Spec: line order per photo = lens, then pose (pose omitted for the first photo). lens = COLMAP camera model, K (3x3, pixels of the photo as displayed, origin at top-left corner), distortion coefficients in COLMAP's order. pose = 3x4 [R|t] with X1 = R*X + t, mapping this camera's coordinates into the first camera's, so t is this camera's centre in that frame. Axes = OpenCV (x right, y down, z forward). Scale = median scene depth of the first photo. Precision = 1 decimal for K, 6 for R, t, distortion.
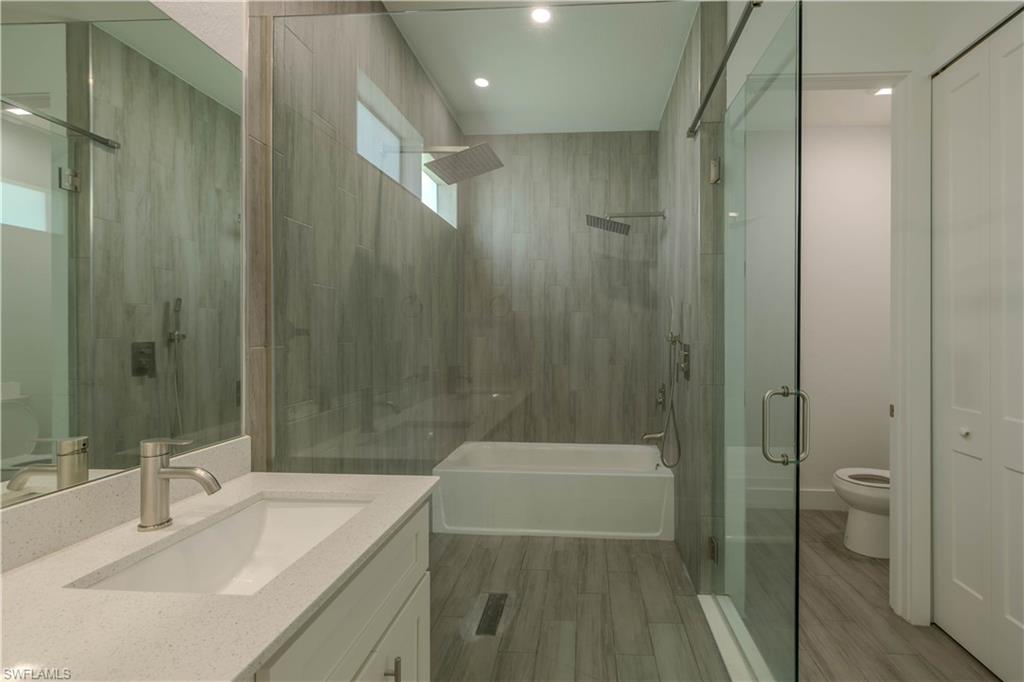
lens RADIAL K [[460.2, 0, 473.8], [0, 460.2, 336.0], [0, 0, 1]] dist [-0.000526, -0.000665]
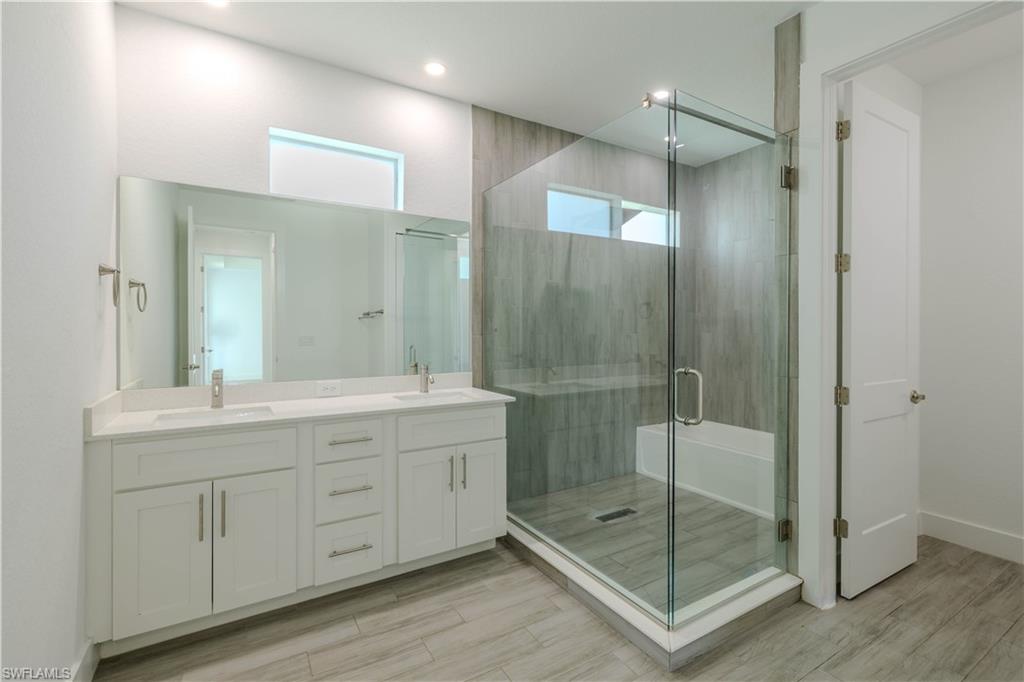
lens RADIAL K [[487.5, 0, 541.1], [0, 487.5, 333.5], [0, 0, 1]] dist [0.001794, 0.000114]
pose [[0.604118, 0.004366, -0.796883, 1.079037], [-0.007448, 0.999972, -0.000167, 0.008235], [0.796860, 0.006036, 0.604134, -0.153921]]
